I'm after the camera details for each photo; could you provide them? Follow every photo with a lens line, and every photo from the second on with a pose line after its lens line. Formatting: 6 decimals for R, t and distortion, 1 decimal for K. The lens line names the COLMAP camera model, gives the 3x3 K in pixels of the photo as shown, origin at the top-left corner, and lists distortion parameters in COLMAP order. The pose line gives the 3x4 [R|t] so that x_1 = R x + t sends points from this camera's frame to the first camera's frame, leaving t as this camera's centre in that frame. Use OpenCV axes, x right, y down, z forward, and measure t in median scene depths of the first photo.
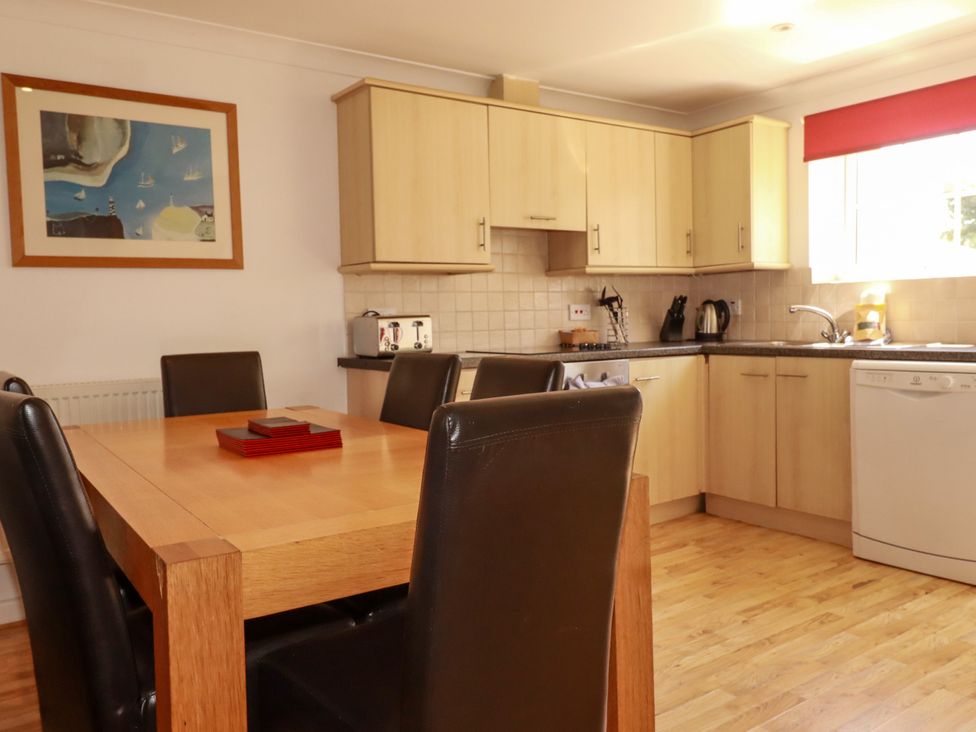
lens RADIAL K [[781.4, 0, 488.8], [0, 781.4, 353.2], [0, 0, 1]] dist [-0.026891, 0.000286]
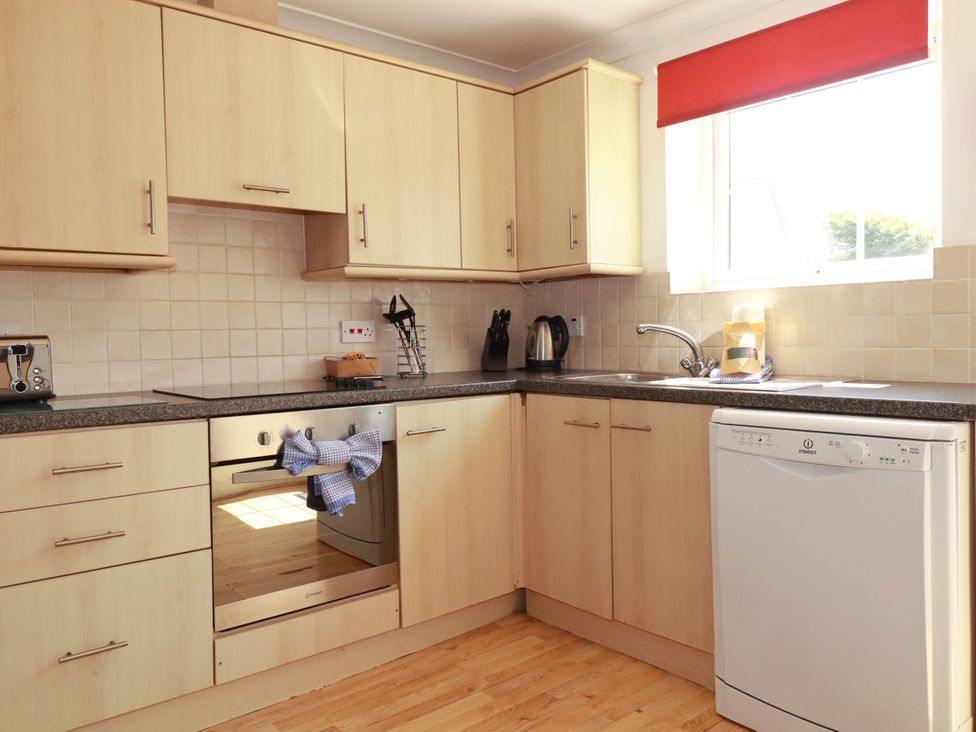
lens RADIAL K [[781.4, 0, 488.8], [0, 781.4, 353.2], [0, 0, 1]] dist [-0.026891, 0.000286]
pose [[0.993160, 0.002600, 0.116732, 0.167784], [0.000115, 0.999730, -0.023250, -0.017776], [-0.116761, 0.023104, 0.992891, 0.305930]]
